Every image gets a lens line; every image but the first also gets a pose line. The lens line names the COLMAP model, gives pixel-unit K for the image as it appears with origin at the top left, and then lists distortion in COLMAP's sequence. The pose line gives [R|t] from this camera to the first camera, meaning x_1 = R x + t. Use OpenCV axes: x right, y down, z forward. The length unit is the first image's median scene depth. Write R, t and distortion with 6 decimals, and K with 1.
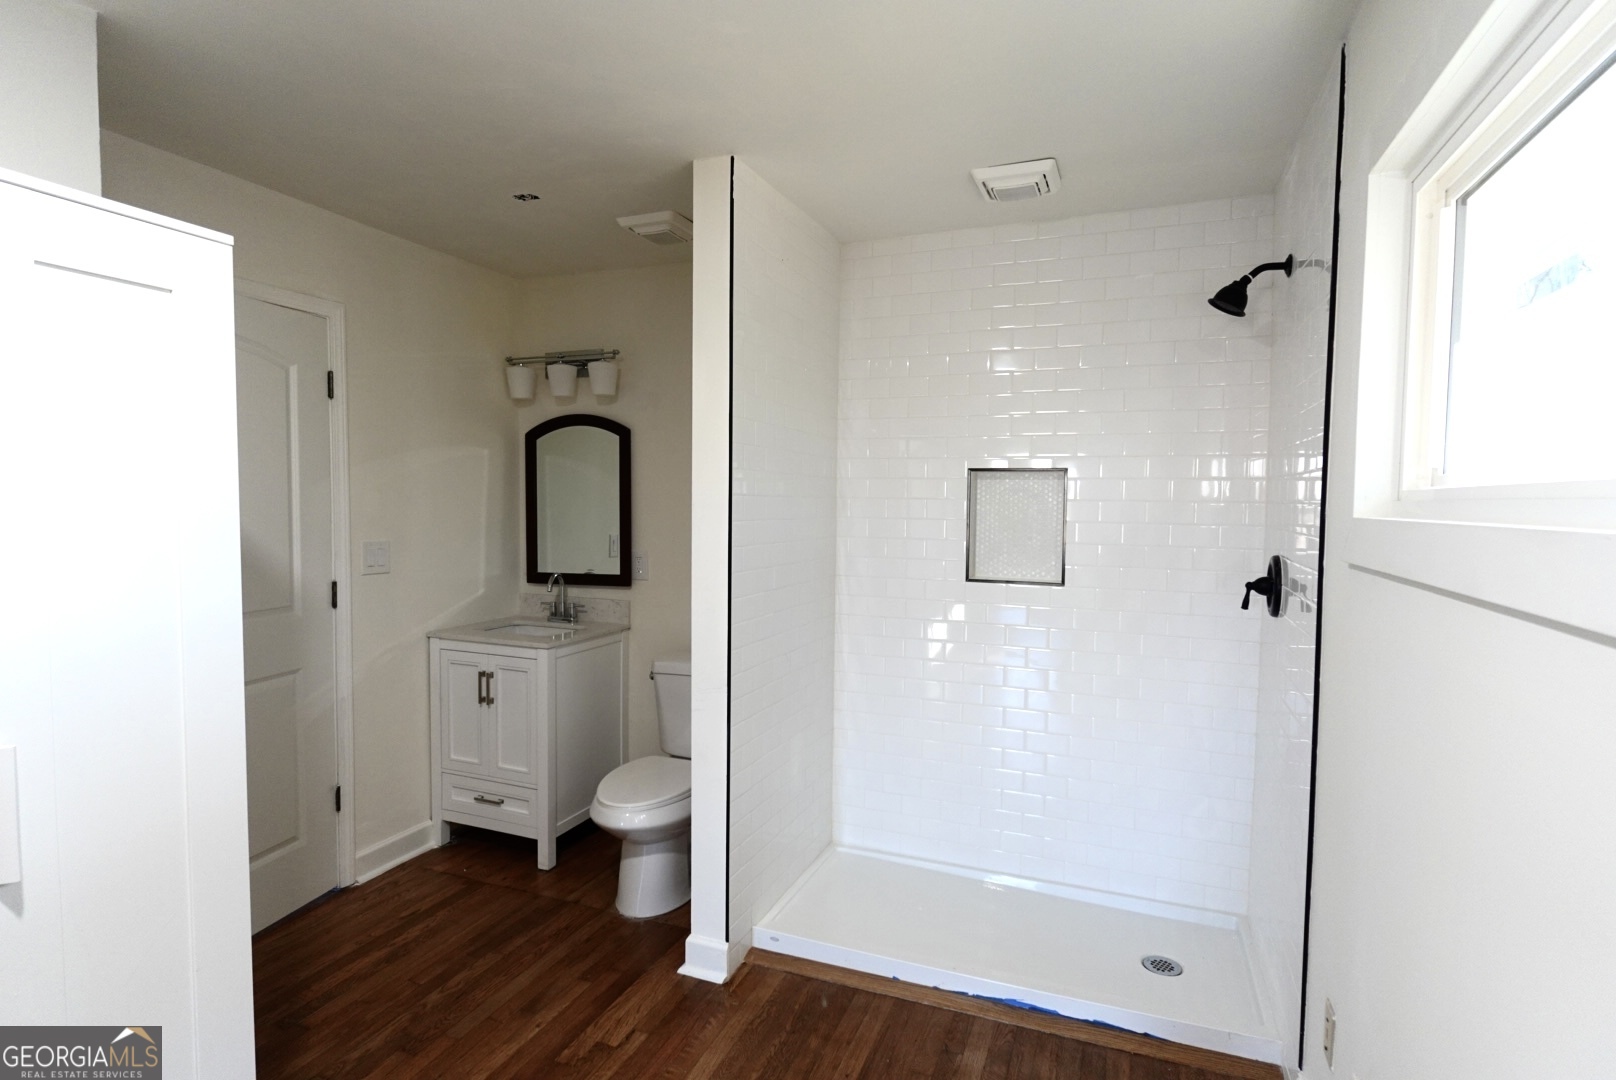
lens RADIAL K [[815.8, 0, 805.3], [0, 815.8, 541.7], [0, 0, 1]] dist [0.001219, -0.002941]
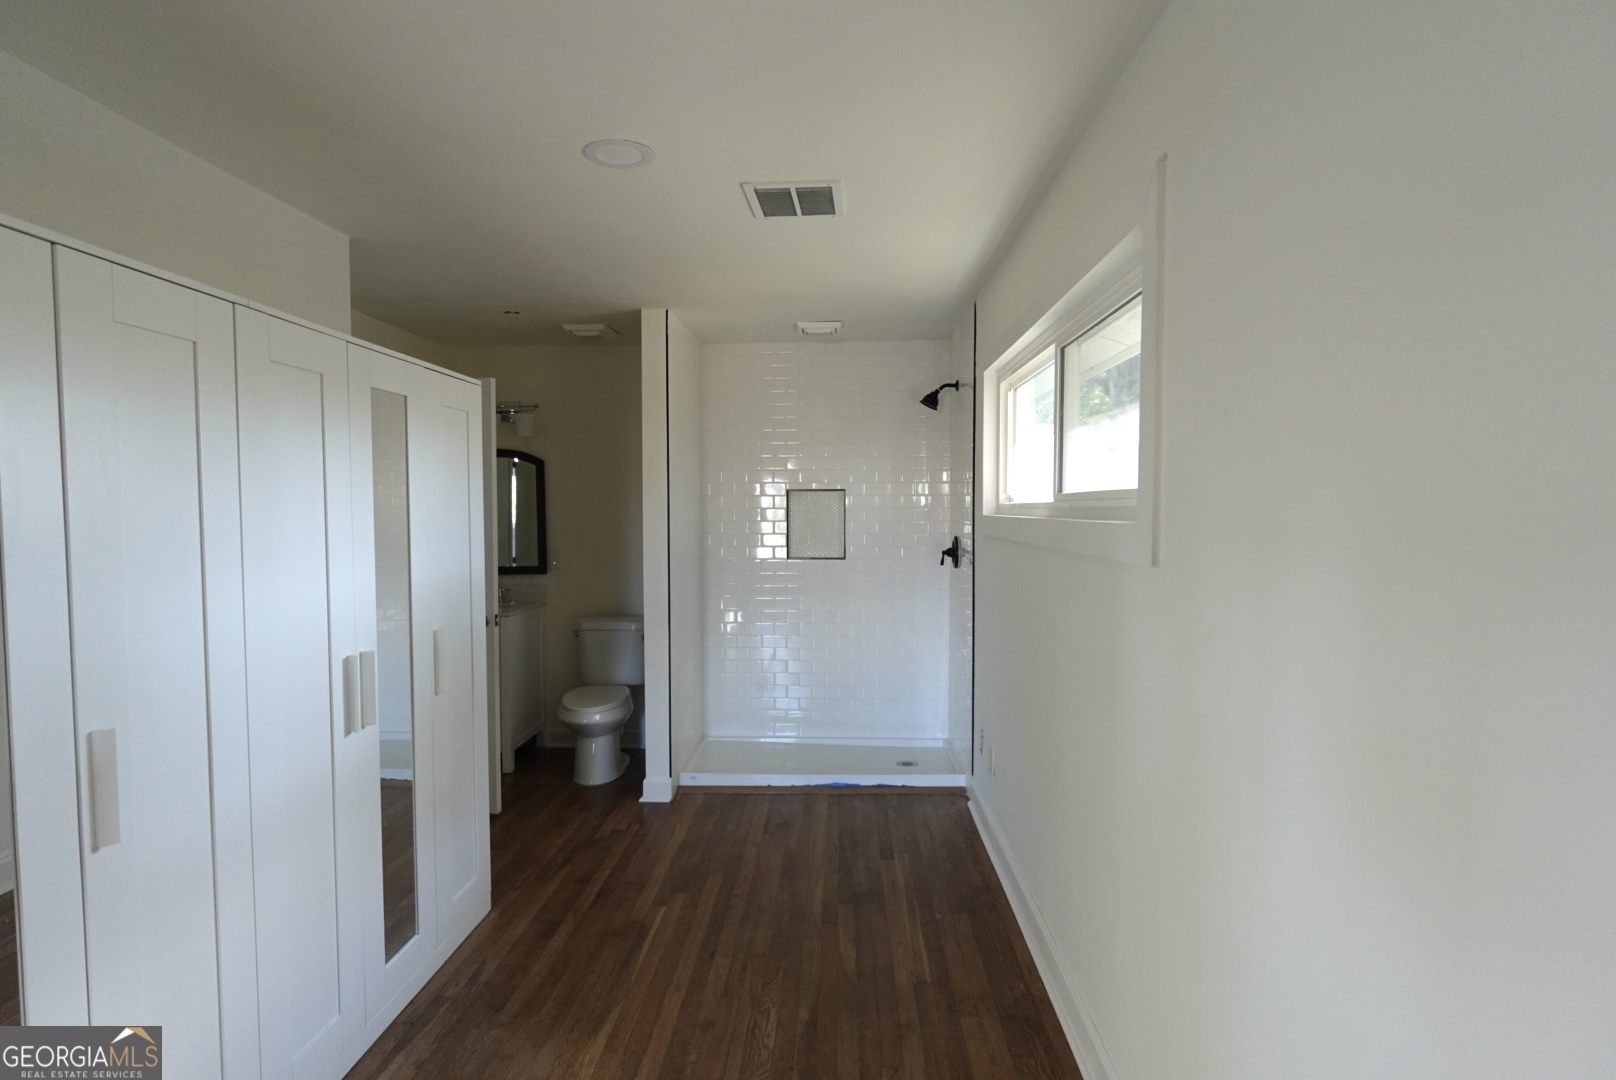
lens RADIAL K [[815.8, 0, 805.3], [0, 815.8, 541.7], [0, 0, 1]] dist [0.001219, -0.002941]
pose [[0.944050, -0.026581, 0.328730, -0.349343], [0.029172, 0.999570, -0.002951, 0.023374], [-0.328511, 0.012375, 0.944419, -0.626619]]
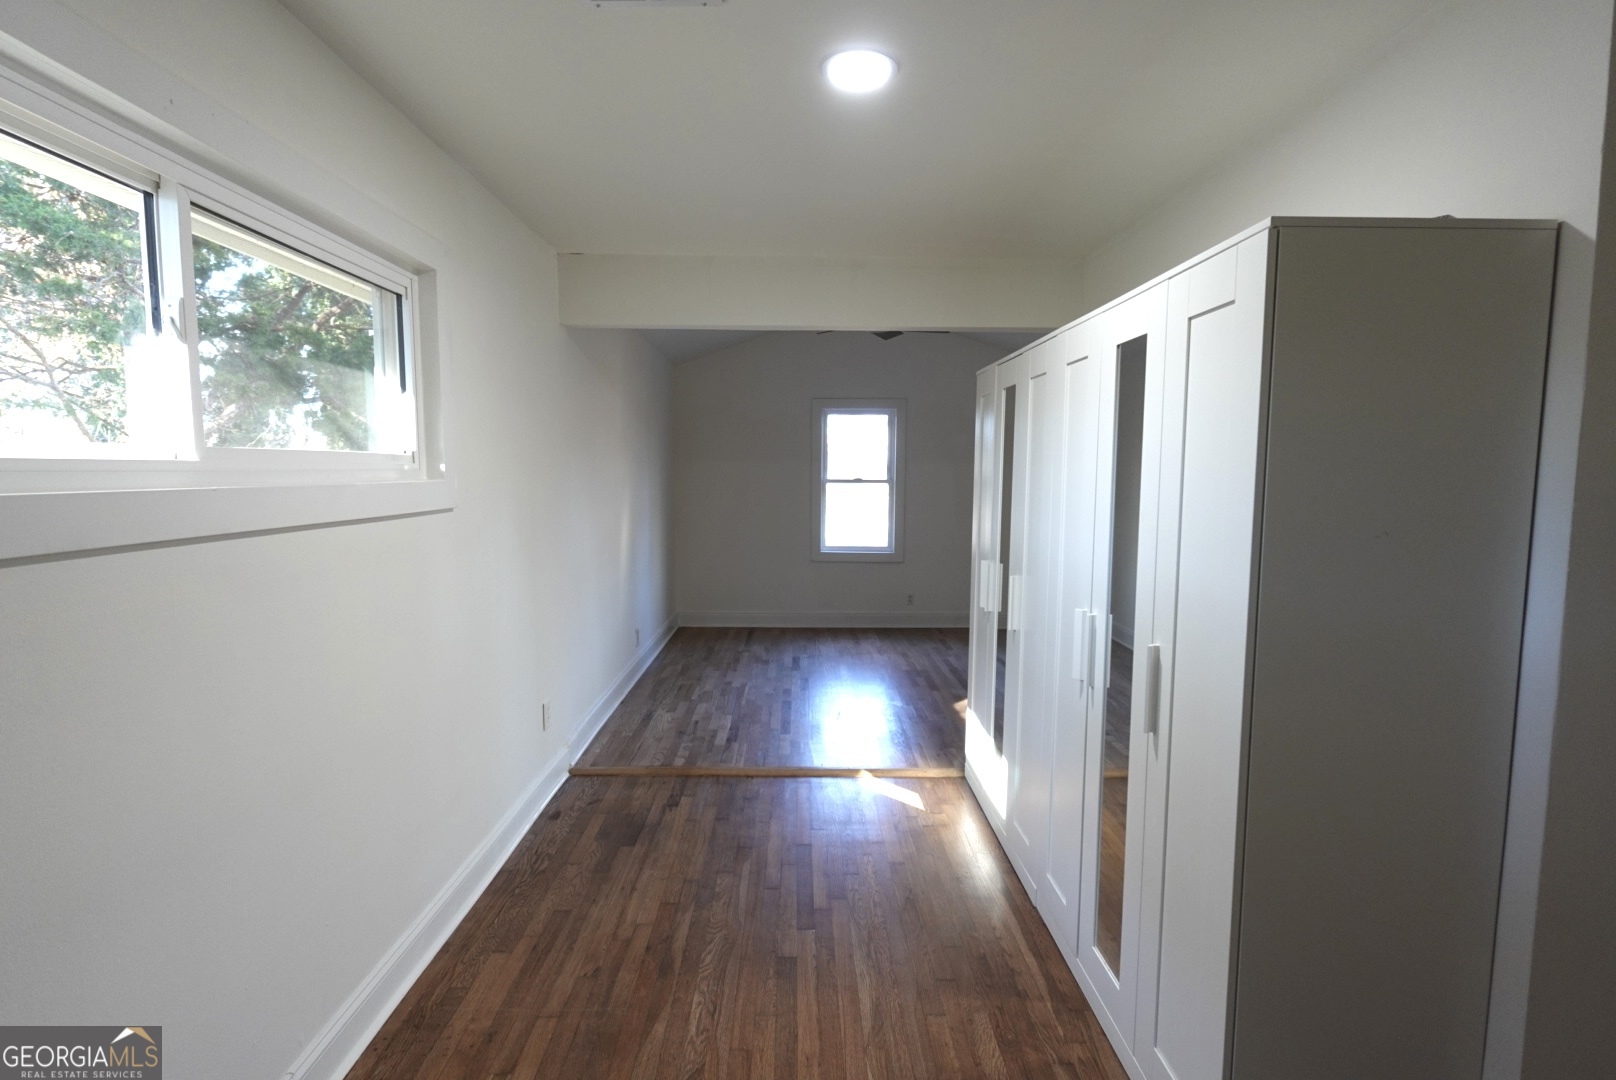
lens RADIAL K [[815.8, 0, 805.3], [0, 815.8, 541.7], [0, 0, 1]] dist [0.001219, -0.002941]
pose [[-0.923473, 0.017577, -0.383260, 0.101480], [-0.035388, 0.990789, 0.130707, -0.055707], [0.382027, 0.134267, -0.914345, 0.972742]]
